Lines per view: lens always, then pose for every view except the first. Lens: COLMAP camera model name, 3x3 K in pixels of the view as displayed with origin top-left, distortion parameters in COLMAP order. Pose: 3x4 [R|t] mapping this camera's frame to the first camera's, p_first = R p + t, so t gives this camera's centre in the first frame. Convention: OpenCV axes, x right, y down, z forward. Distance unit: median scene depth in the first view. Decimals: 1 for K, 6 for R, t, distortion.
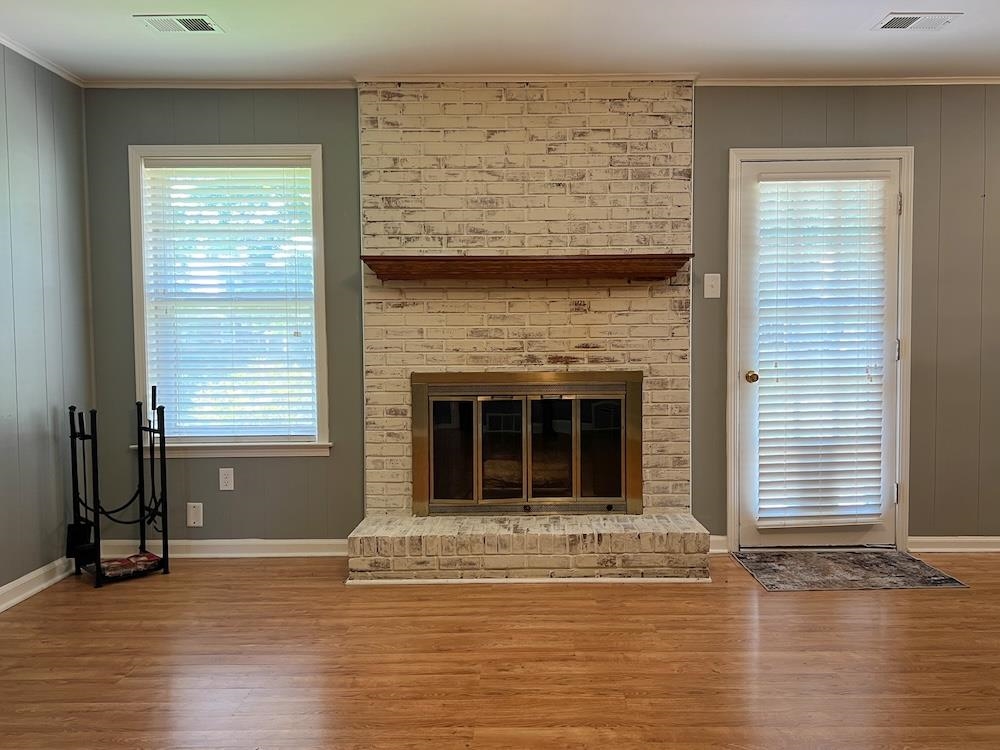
lens RADIAL K [[817.2, 0, 528.3], [0, 817.2, 369.0], [0, 0, 1]] dist [0.133364, -0.270059]
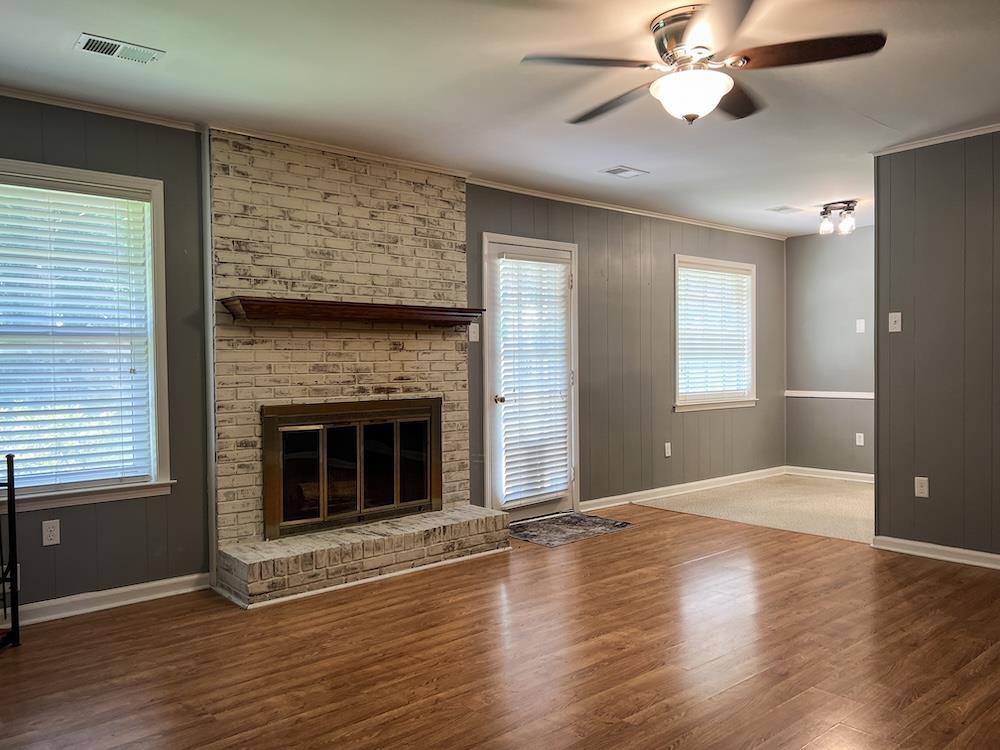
lens RADIAL K [[753.1, 0, 506.3], [0, 753.1, 378.1], [0, 0, 1]] dist [0.123334, -0.192475]
pose [[0.762729, -0.015136, 0.646541, -0.542958], [0.034349, 0.999263, -0.017128, -0.003736], [-0.645805, 0.035272, 0.762687, 0.036481]]
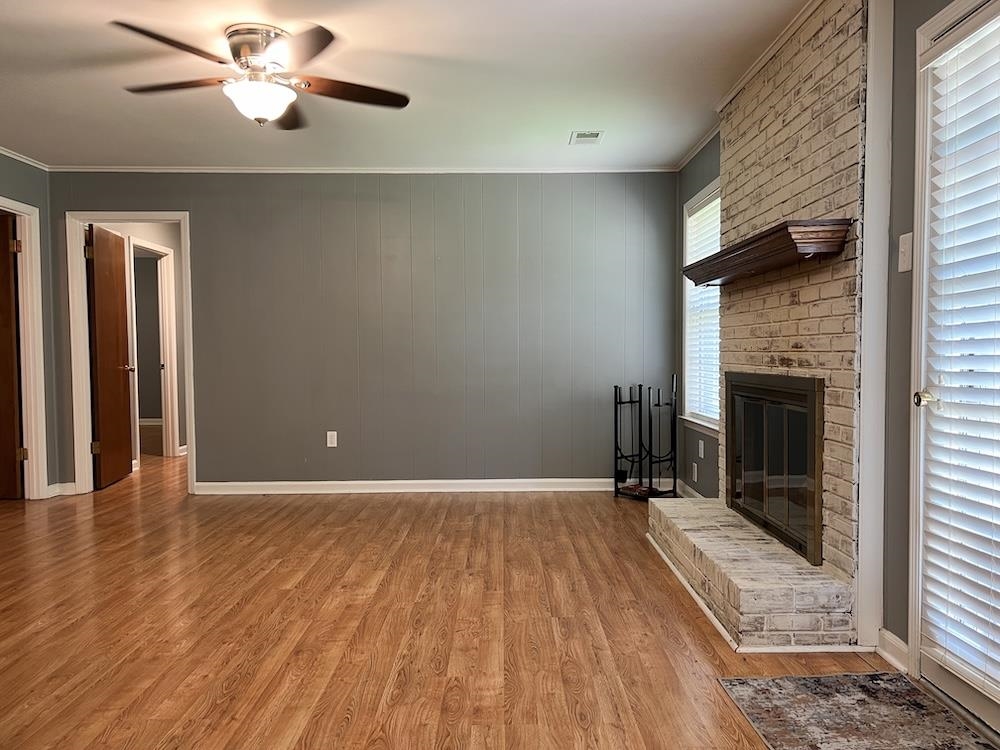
lens RADIAL K [[753.1, 0, 506.3], [0, 753.1, 378.1], [0, 0, 1]] dist [0.123334, -0.192475]
pose [[0.003868, 0.041769, -0.999120, 0.843905], [-0.038435, 0.998395, 0.041590, -0.016162], [0.999254, 0.038241, 0.005467, 0.708041]]
